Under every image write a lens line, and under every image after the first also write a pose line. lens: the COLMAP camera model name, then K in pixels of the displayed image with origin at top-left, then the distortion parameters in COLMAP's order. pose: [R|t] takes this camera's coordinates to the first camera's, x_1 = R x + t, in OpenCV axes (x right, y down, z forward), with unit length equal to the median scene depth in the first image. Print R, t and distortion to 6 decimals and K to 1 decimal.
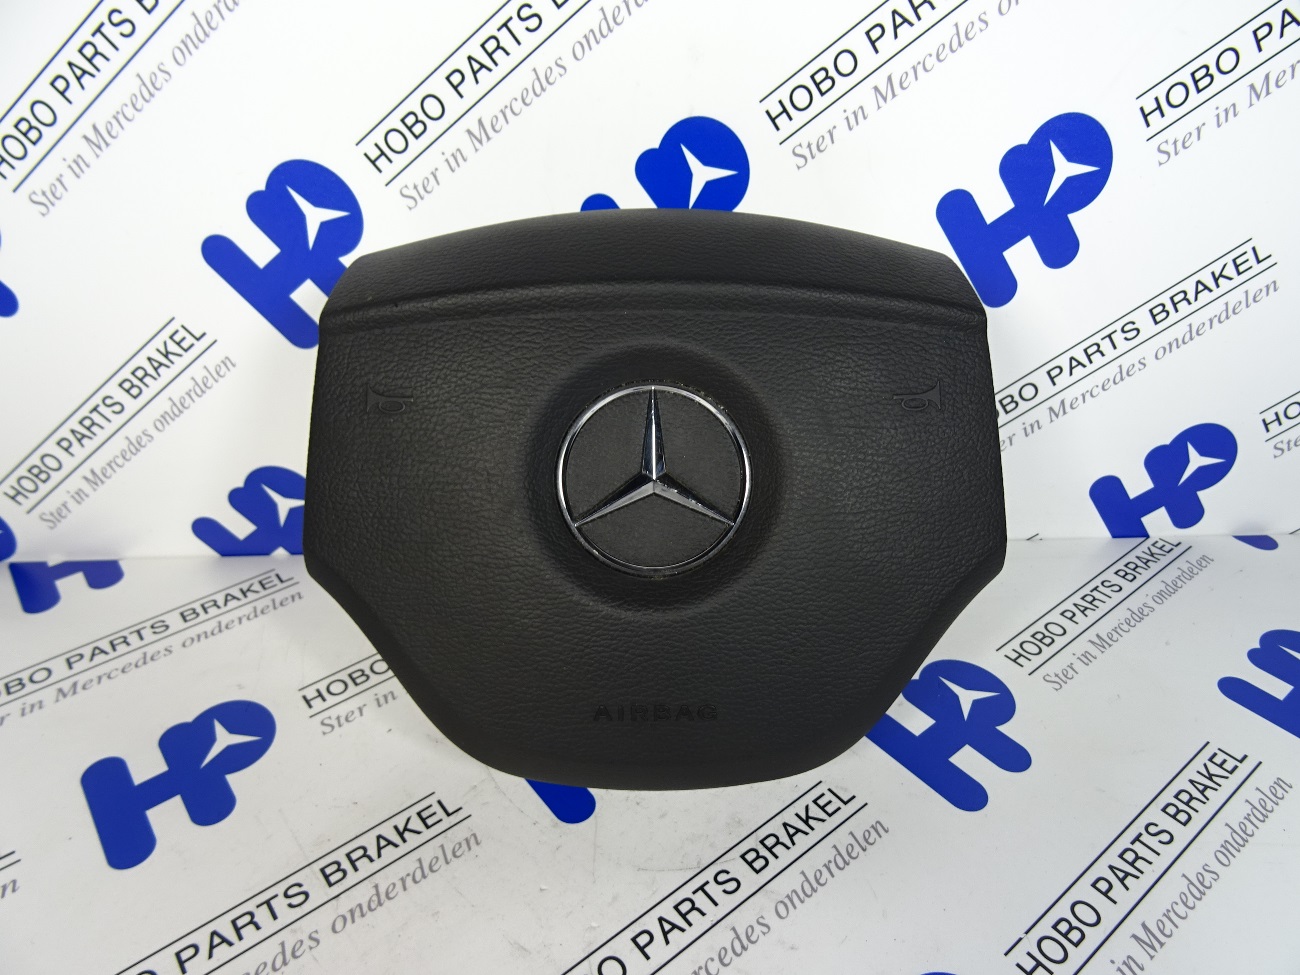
lens RADIAL K [[919.6, 0, 649.5], [0, 919.6, 491.7], [0, 0, 1]] dist [0.013232, -0.026917]
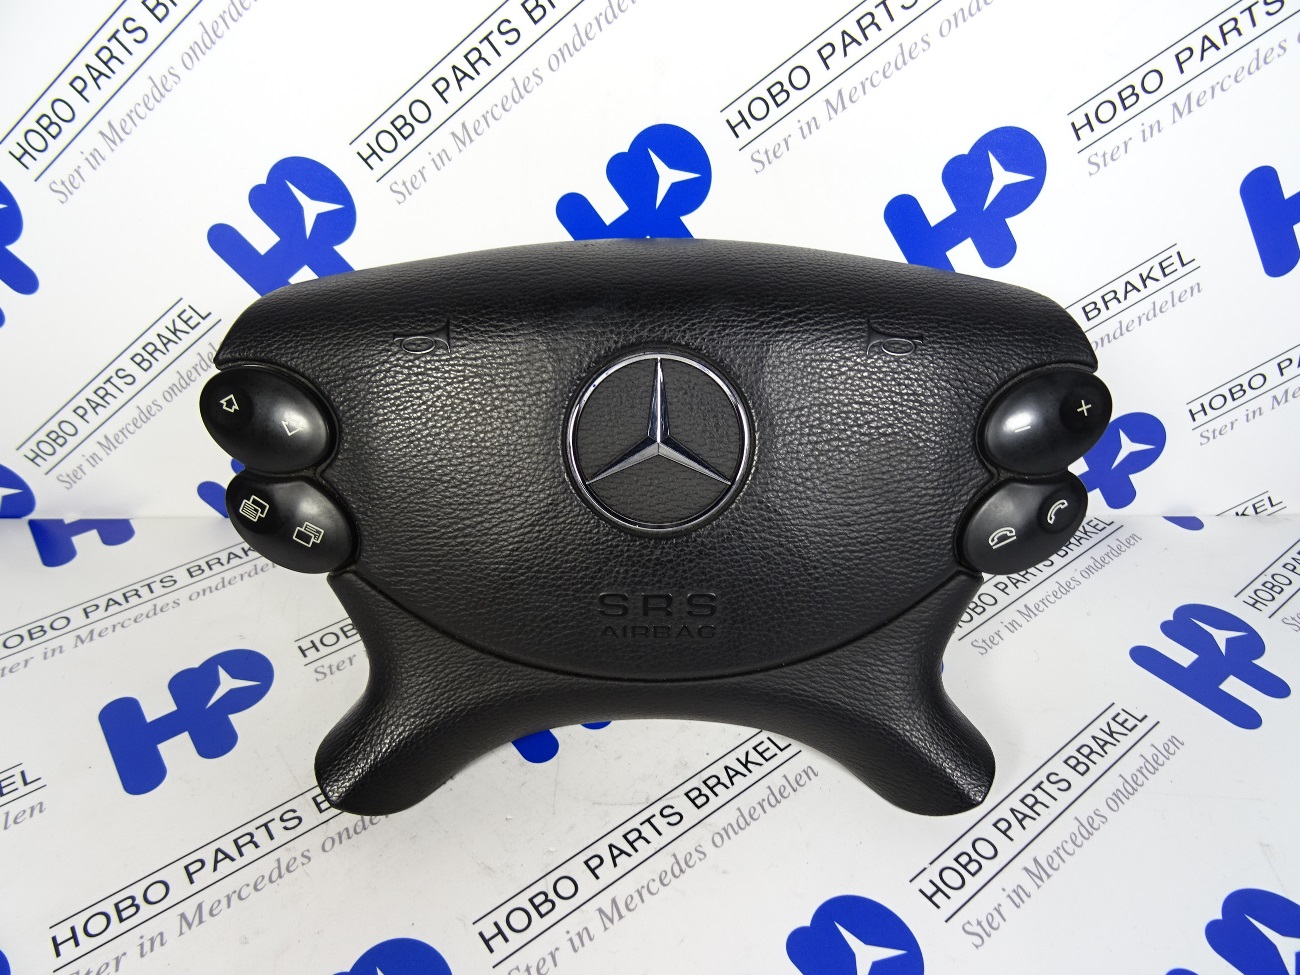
lens RADIAL K [[918.4, 0, 649.0], [0, 918.4, 491.0], [0, 0, 1]] dist [0.010829, -0.024438]
pose [[0.999813, 0.019321, -0.000967, 0.046260], [-0.019270, 0.999102, 0.037737, -0.015557], [0.001695, -0.037712, 0.999287, -0.105241]]
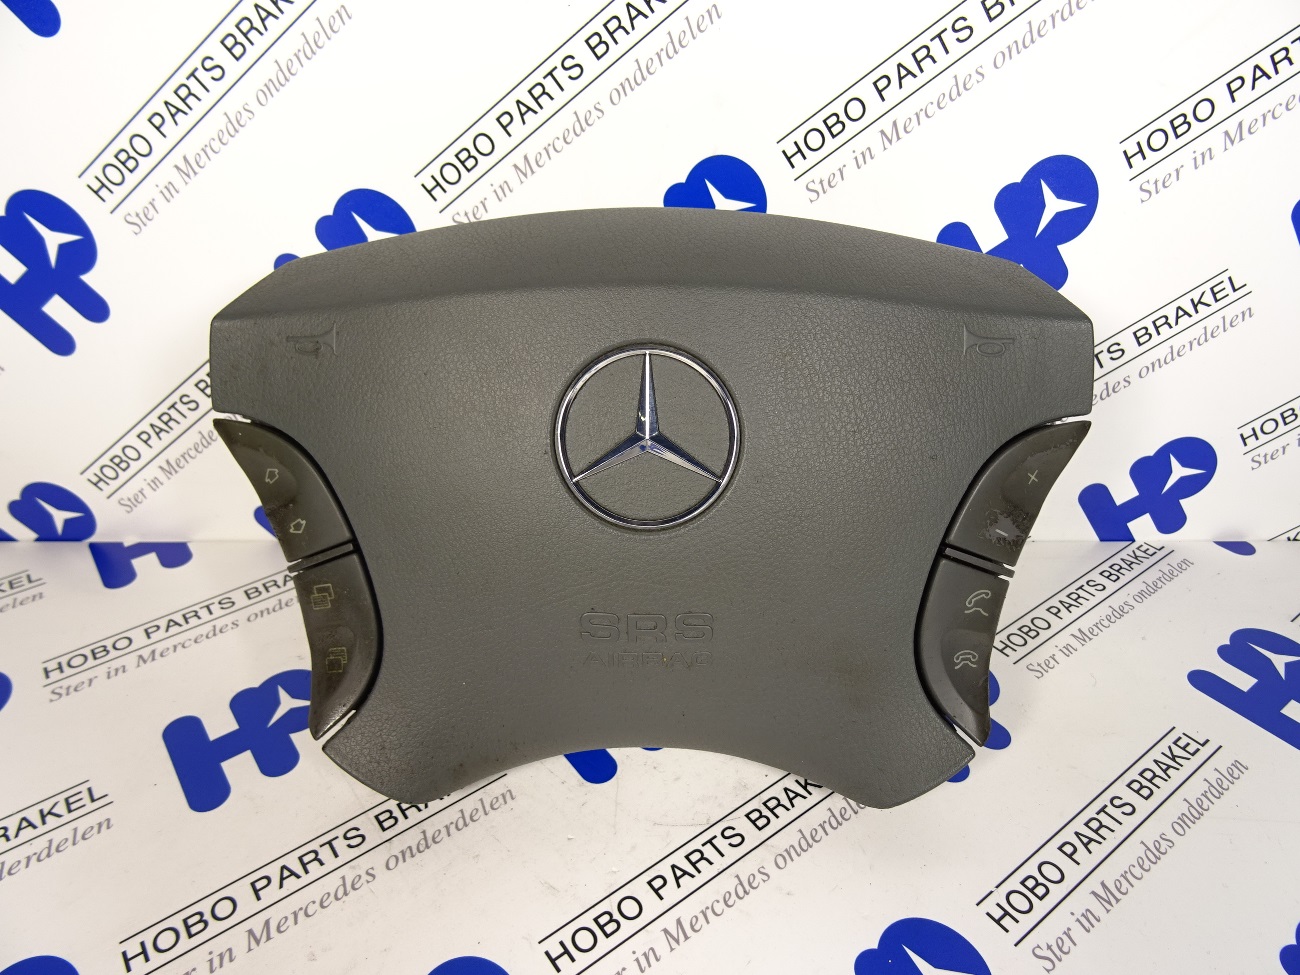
lens RADIAL K [[919.3, 0, 648.6], [0, 919.3, 490.1], [0, 0, 1]] dist [0.006411, -0.017656]
pose [[0.999554, 0.019160, -0.022927, -0.001033], [-0.019134, 0.999816, 0.001349, -0.000842], [0.022949, -0.000910, 0.999736, -0.119954]]
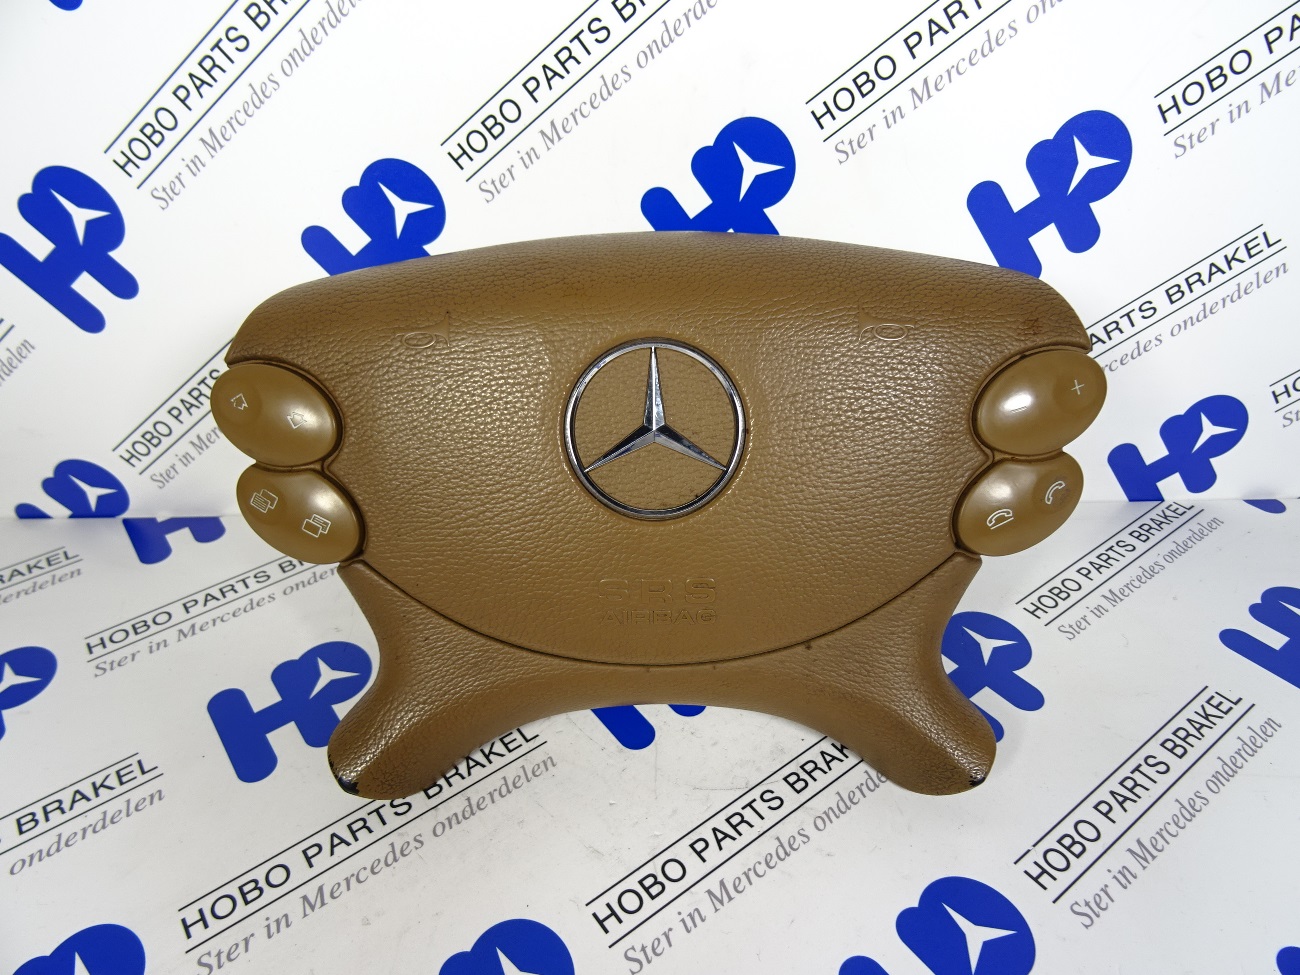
lens RADIAL K [[920.6, 0, 649.6], [0, 920.6, 488.4], [0, 0, 1]] dist [0.001974, -0.012139]
pose [[0.999468, 0.004159, -0.032338, -0.030018], [-0.002812, 0.999131, 0.041586, -0.010734], [0.032483, -0.041473, 0.998611, -0.124764]]
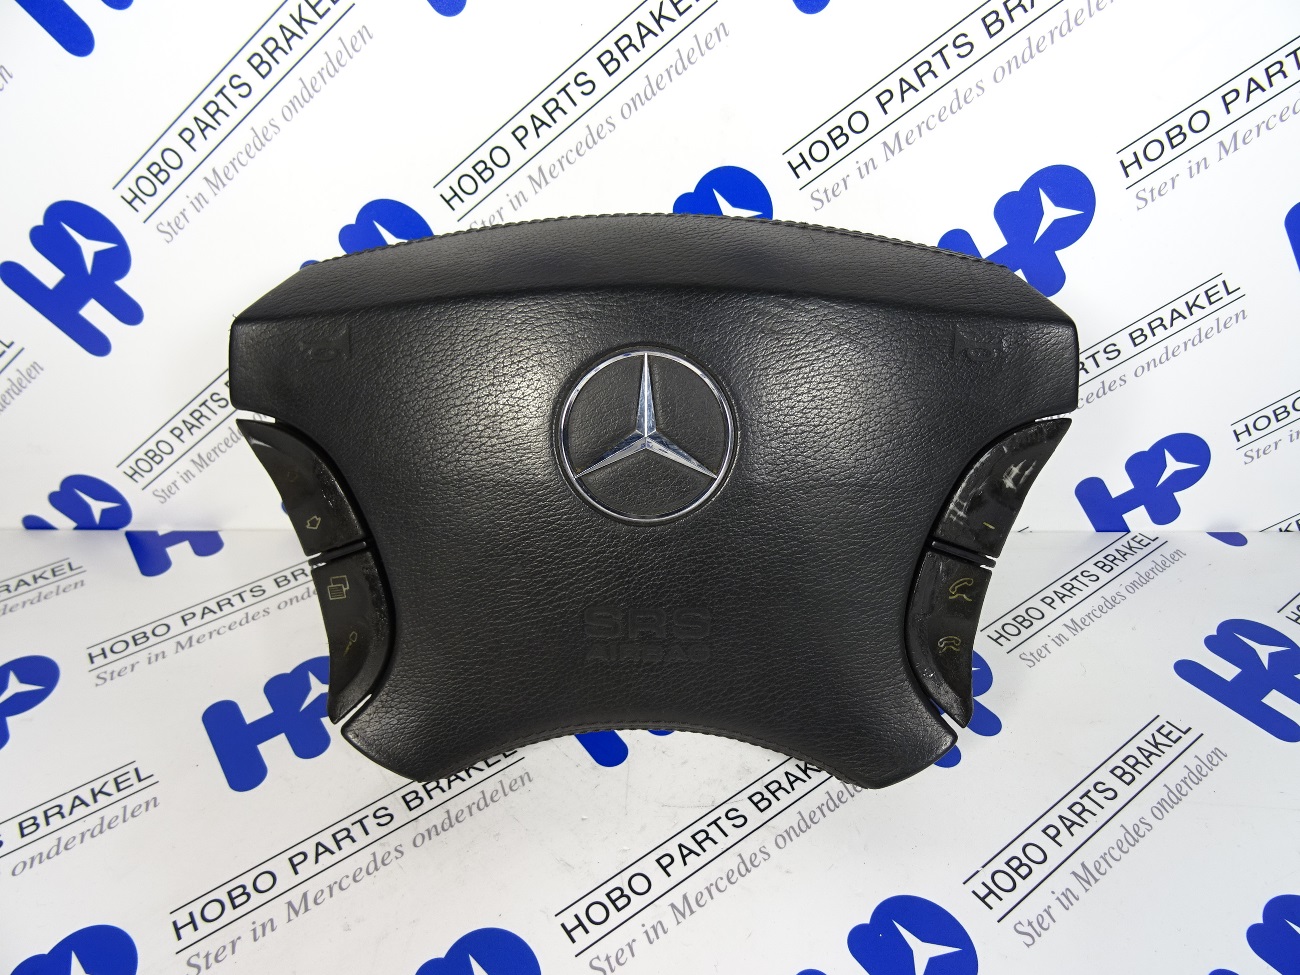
lens RADIAL K [[918.8, 0, 649.3], [0, 918.8, 489.1], [0, 0, 1]] dist [0.002056, -0.013416]
pose [[0.999119, 0.021299, -0.036161, 0.004516], [-0.019877, 0.999033, 0.039222, -0.047413], [0.036962, -0.038469, 0.998576, -0.174238]]
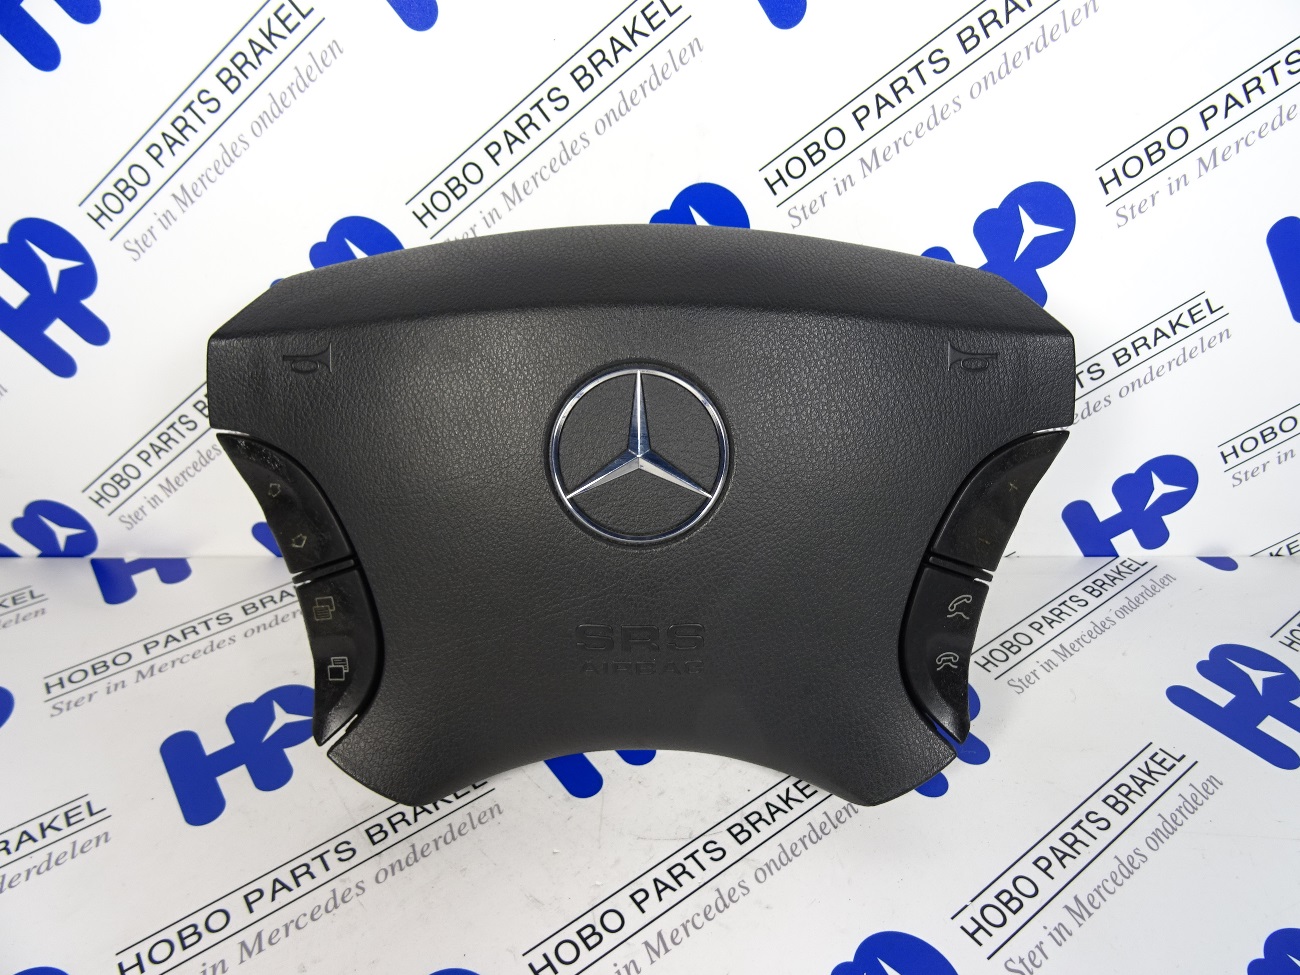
lens RADIAL K [[918.9, 0, 649.1], [0, 918.9, 491.1], [0, 0, 1]] dist [0.006555, -0.017198]
pose [[0.999413, 0.018071, -0.029108, 0.025729], [-0.018139, 0.999833, -0.002071, -0.021852], [0.029066, 0.002598, 0.999574, -0.144402]]
